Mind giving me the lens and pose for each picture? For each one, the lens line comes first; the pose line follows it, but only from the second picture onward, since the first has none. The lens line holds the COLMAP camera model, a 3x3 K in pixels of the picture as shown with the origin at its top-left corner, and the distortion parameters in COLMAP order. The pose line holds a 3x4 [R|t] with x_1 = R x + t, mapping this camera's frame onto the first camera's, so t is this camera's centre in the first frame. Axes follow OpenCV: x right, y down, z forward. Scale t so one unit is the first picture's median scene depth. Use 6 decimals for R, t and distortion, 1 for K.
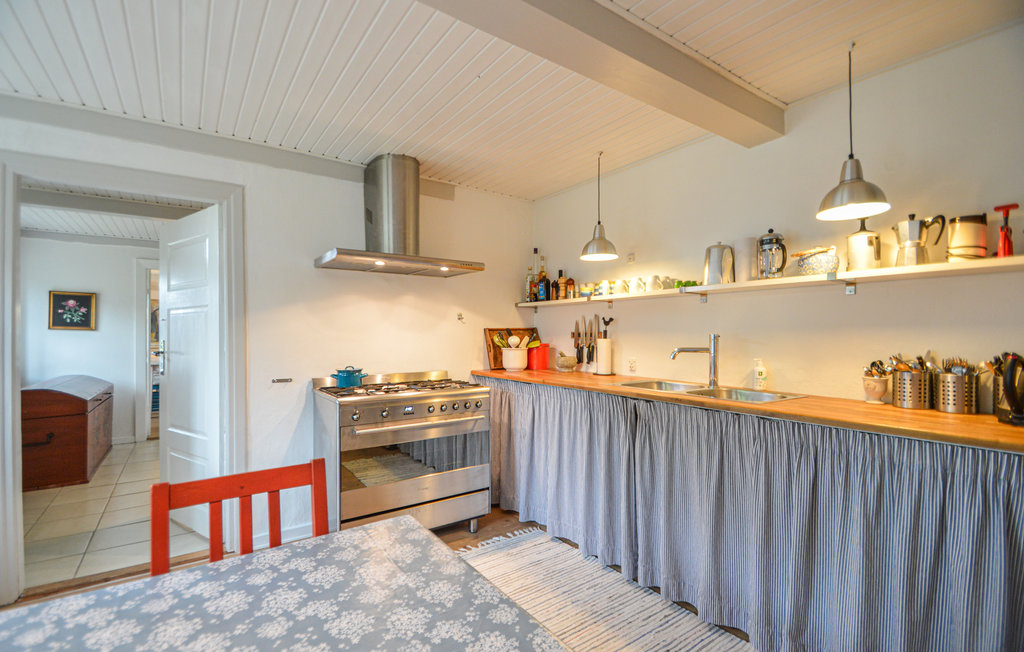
lens RADIAL K [[466.7, 0, 510.0], [0, 466.7, 334.5], [0, 0, 1]] dist [-0.005258, -0.000846]
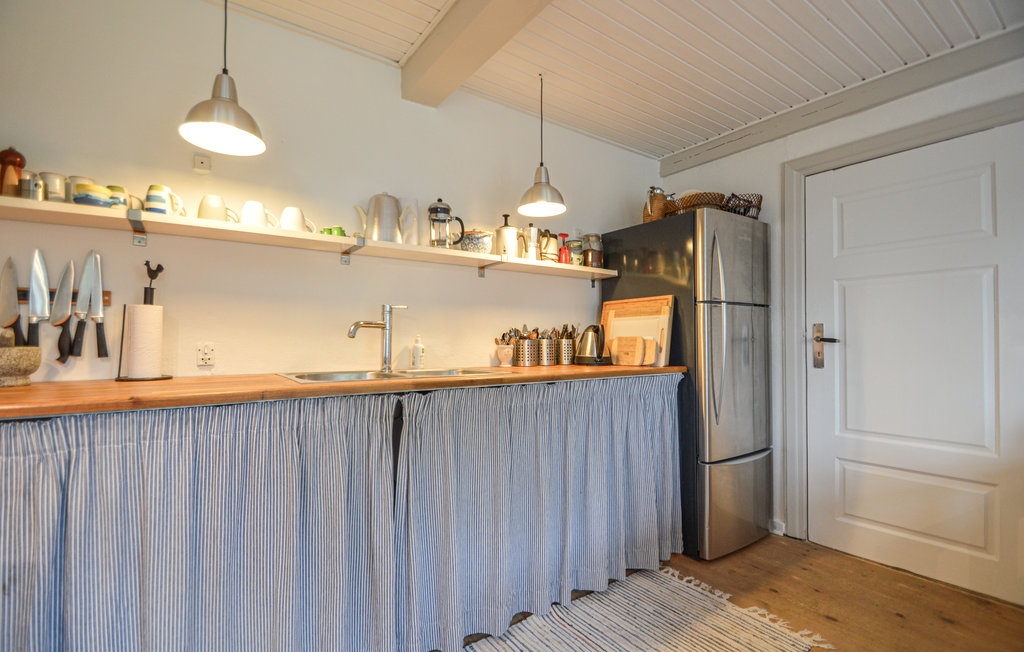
lens RADIAL K [[466.7, 0, 510.0], [0, 466.7, 334.5], [0, 0, 1]] dist [-0.005258, -0.000846]
pose [[-0.005968, 0.012749, 0.999901, -0.381808], [0.006712, 0.999897, -0.012708, 0.065005], [-0.999960, 0.006636, -0.006053, 0.843652]]
